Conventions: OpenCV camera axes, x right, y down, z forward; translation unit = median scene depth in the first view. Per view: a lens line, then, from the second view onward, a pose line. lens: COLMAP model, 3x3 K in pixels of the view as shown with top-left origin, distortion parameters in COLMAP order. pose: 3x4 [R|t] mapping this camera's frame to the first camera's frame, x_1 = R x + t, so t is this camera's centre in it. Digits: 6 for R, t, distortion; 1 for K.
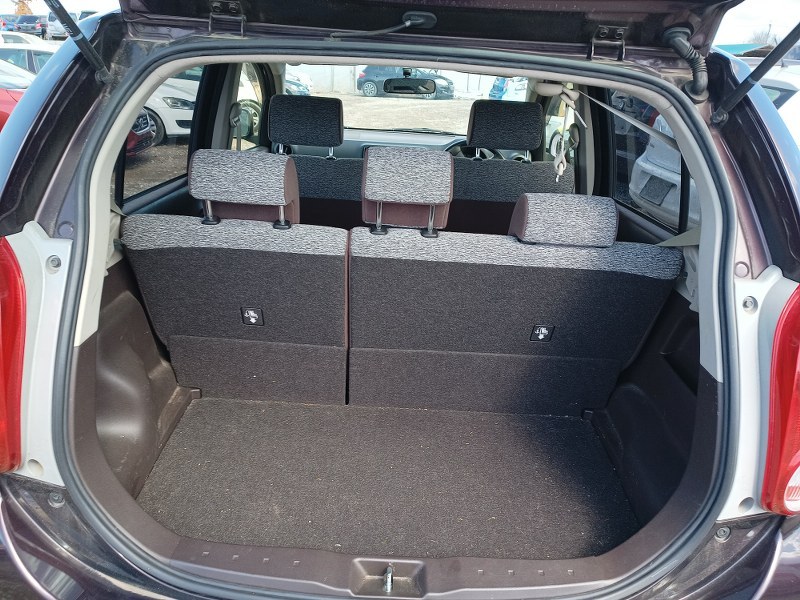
lens RADIAL K [[604.0, 0, 401.3], [0, 604.0, 304.9], [0, 0, 1]] dist [0.039025, -0.001668]
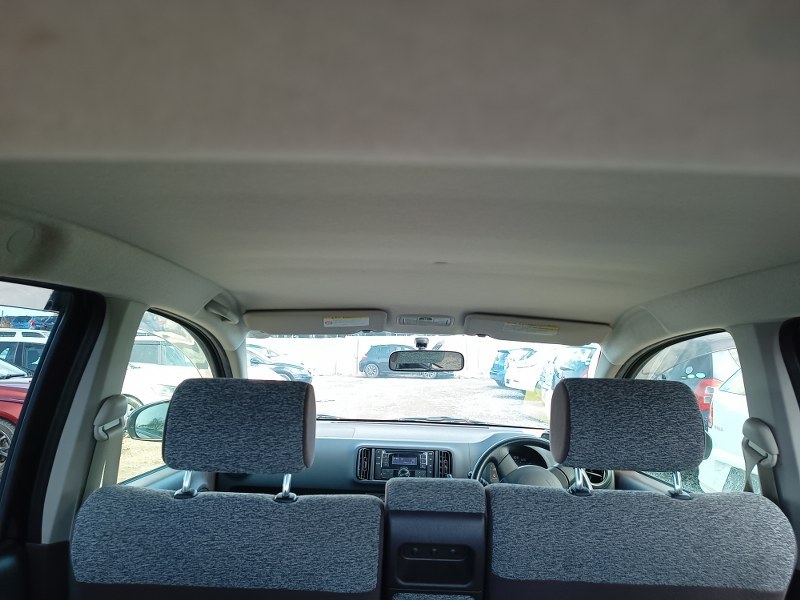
lens RADIAL K [[604.0, 0, 400.0], [0, 604.0, 301.9], [0, 0, 1]] dist [0.039025, -0.001668]
pose [[0.999713, -0.023937, -0.000461, -0.004269], [0.021308, 0.898389, -0.438683, -0.037832], [0.010915, 0.438547, 0.898642, 0.110903]]
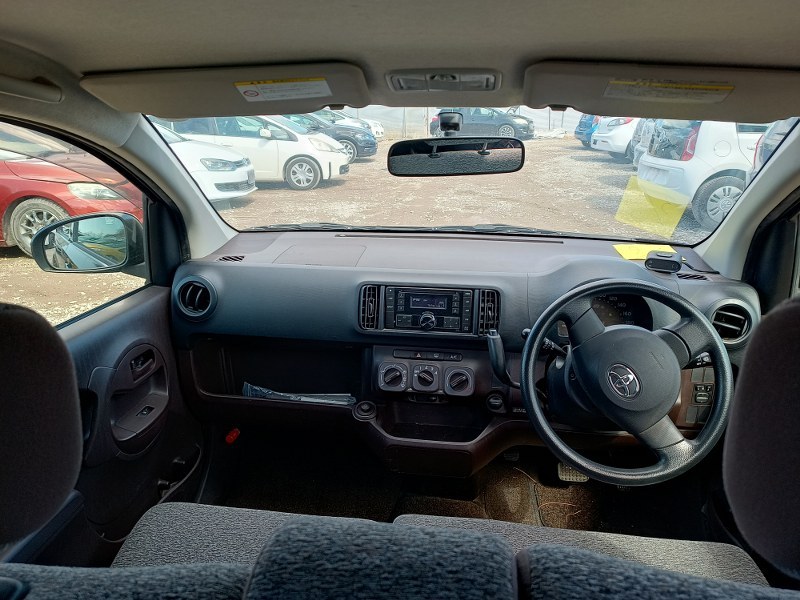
lens RADIAL K [[604.0, 0, 380.8], [0, 604.0, 316.2], [0, 0, 1]] dist [0.039025, -0.001668]
pose [[0.987165, -0.002892, -0.159676, 0.008573], [-0.004712, 0.998873, -0.047224, -0.073626], [0.159633, 0.047370, 0.986039, 0.188891]]
